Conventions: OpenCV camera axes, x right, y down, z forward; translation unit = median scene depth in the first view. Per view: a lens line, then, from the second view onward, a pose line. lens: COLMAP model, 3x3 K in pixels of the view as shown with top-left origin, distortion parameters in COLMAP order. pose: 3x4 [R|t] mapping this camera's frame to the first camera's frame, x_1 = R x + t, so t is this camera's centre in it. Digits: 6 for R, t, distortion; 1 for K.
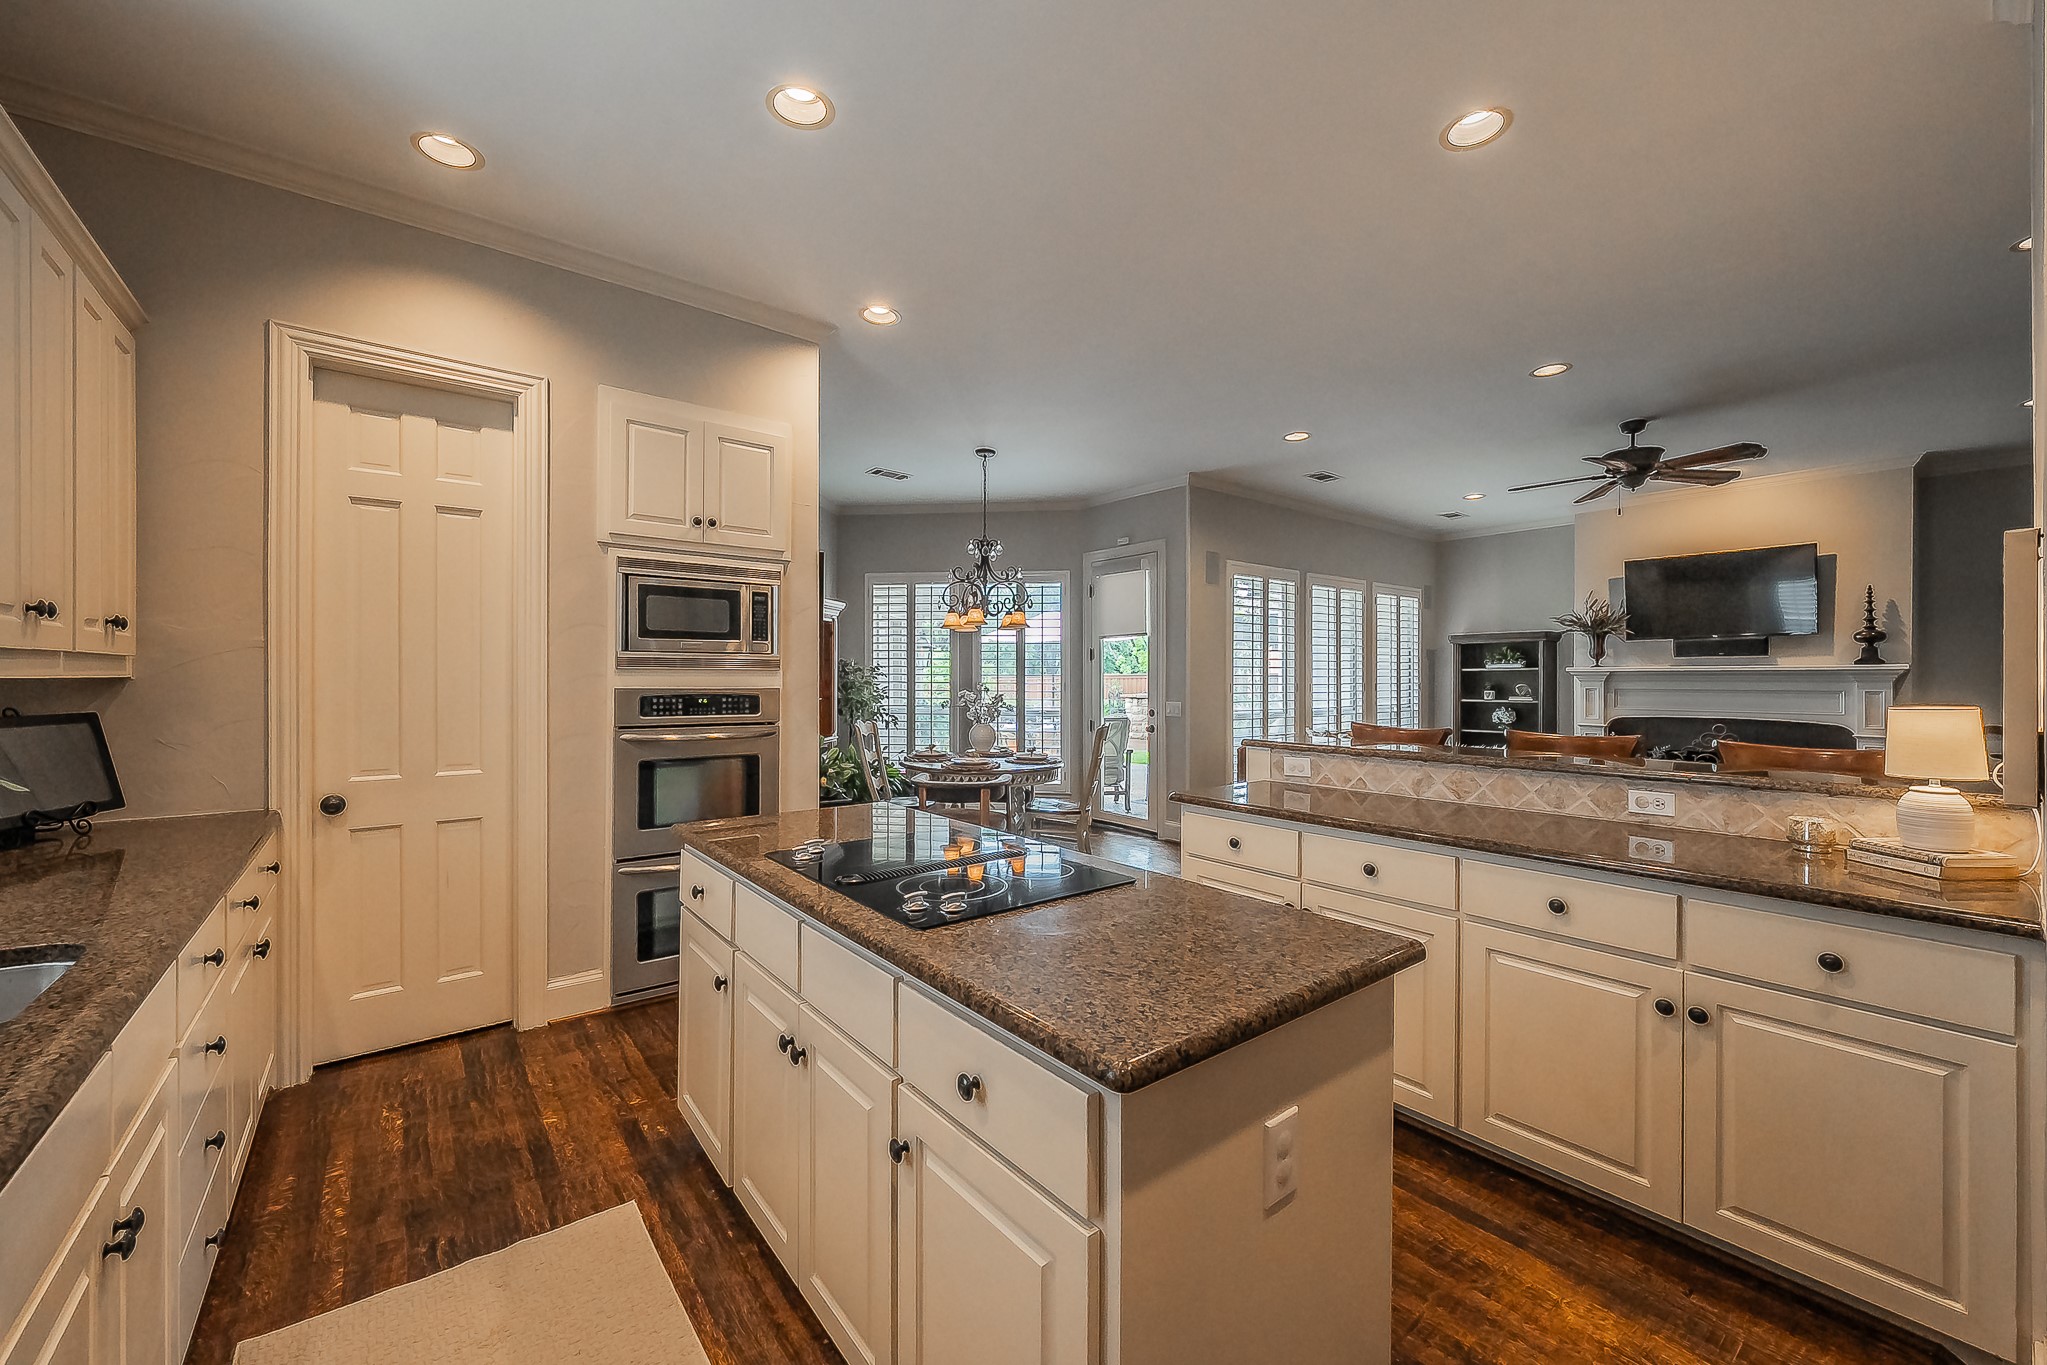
lens RADIAL K [[781.3, 0, 1022.6], [0, 781.3, 674.3], [0, 0, 1]] dist [-0.000499, -0.000226]
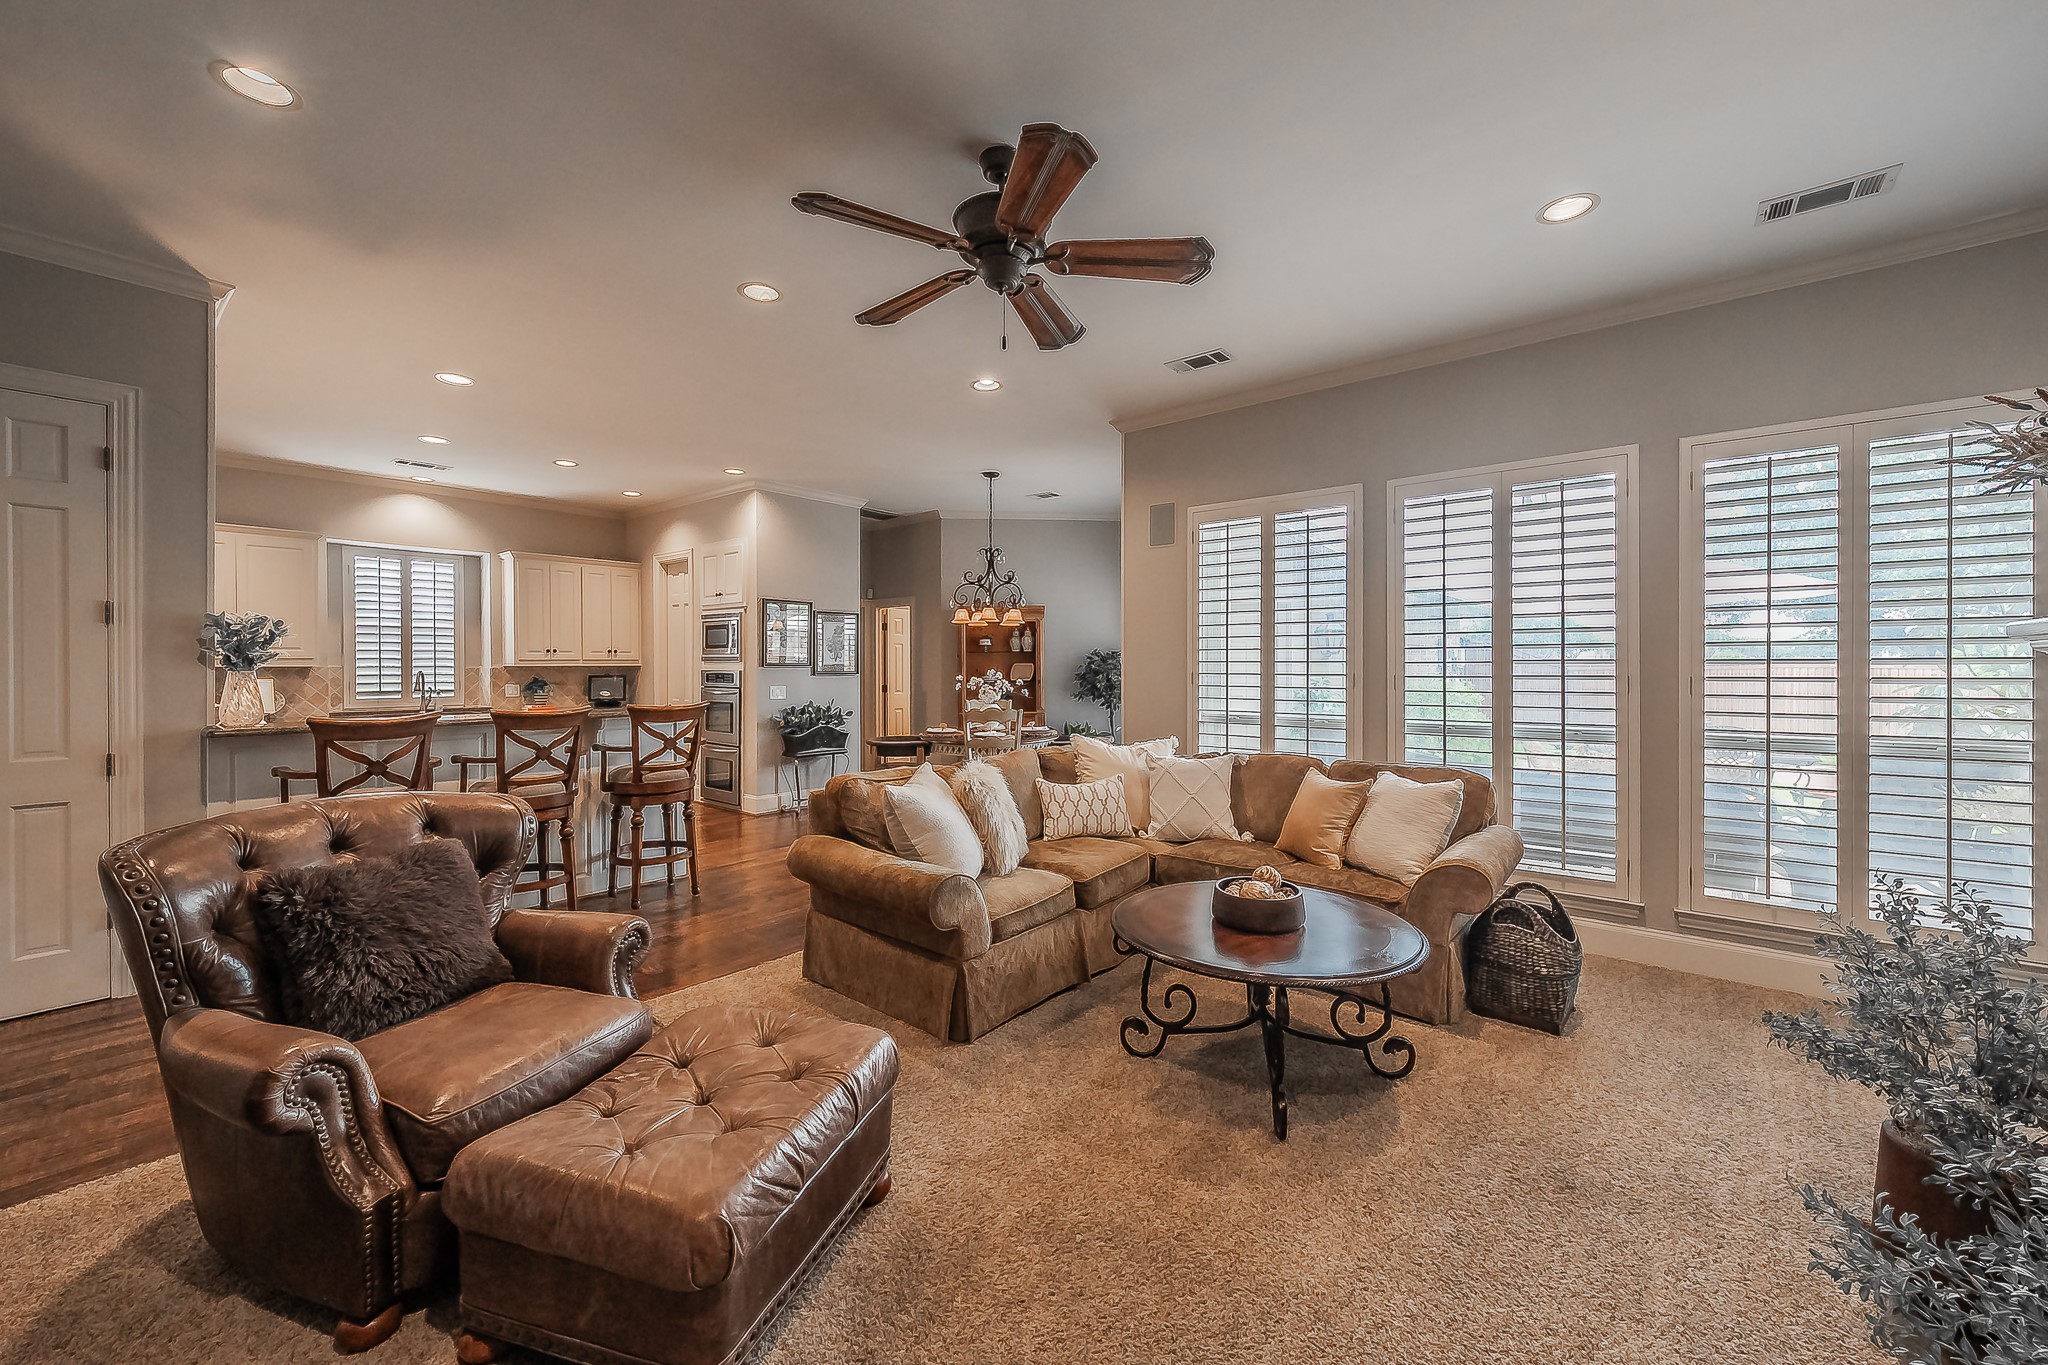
lens RADIAL K [[781.7, 0, 1023.1], [0, 781.7, 674.3], [0, 0, 1]] dist [-0.000499, -0.000226]
pose [[0.203587, 0.013001, -0.978971, 0.831495], [0.007500, 0.999862, 0.014838, 0.001199], [0.979028, -0.010363, 0.203461, 0.599300]]
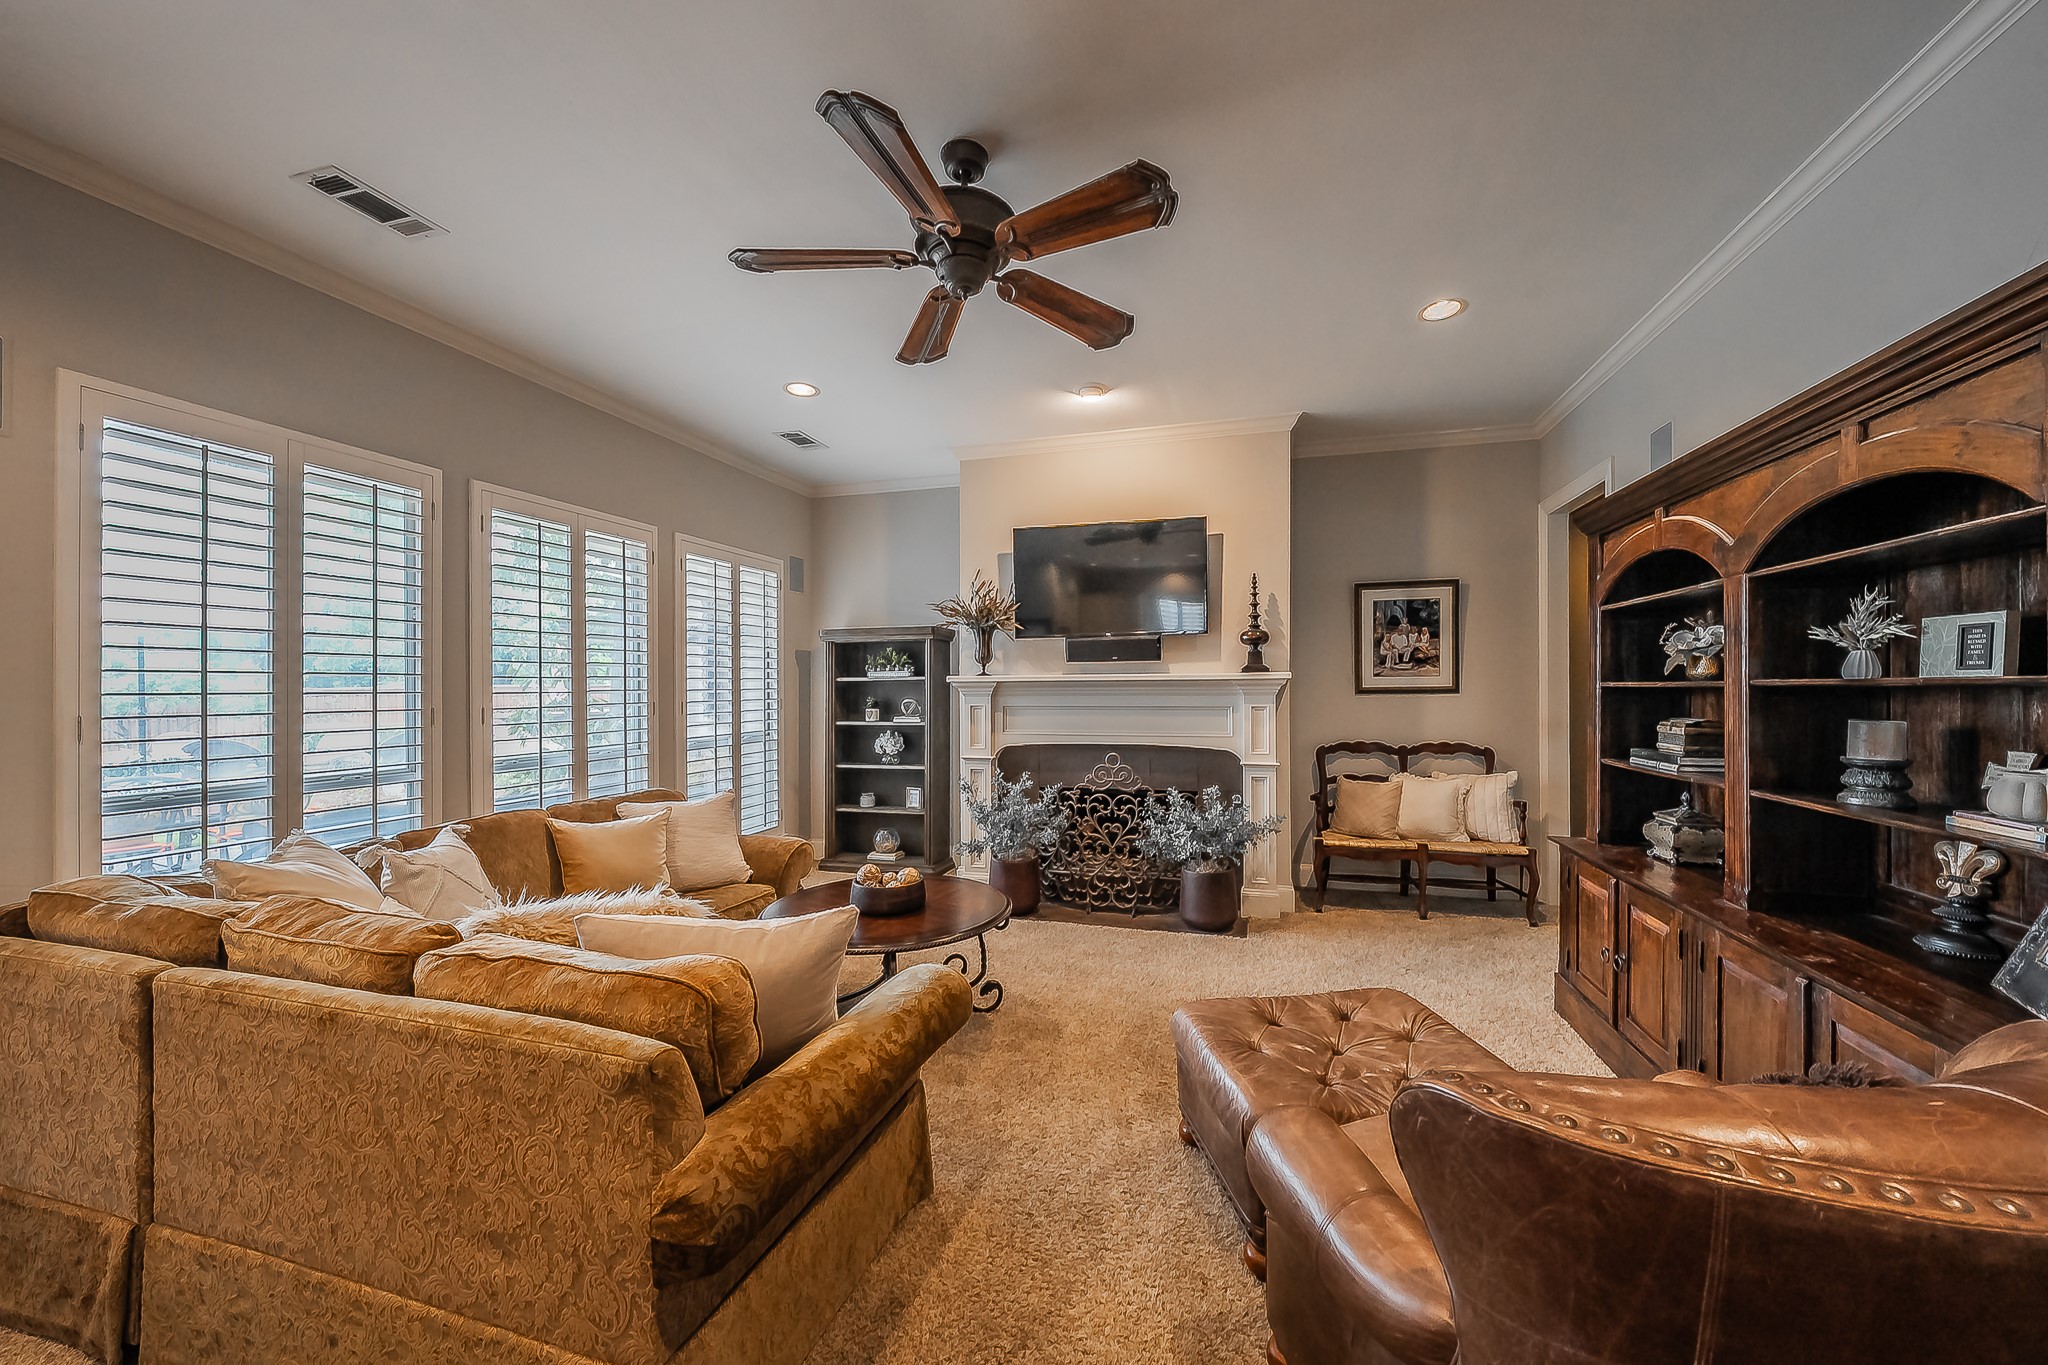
lens RADIAL K [[780.6, 0, 1024.0], [0, 780.6, 682.5], [0, 0, 1]] dist [0.000458, 0.000034]
pose [[0.824741, -0.000403, 0.565510, 0.366375], [0.002693, 0.999991, -0.003214, -0.000423], [-0.565504, 0.004174, 0.824735, 0.395762]]
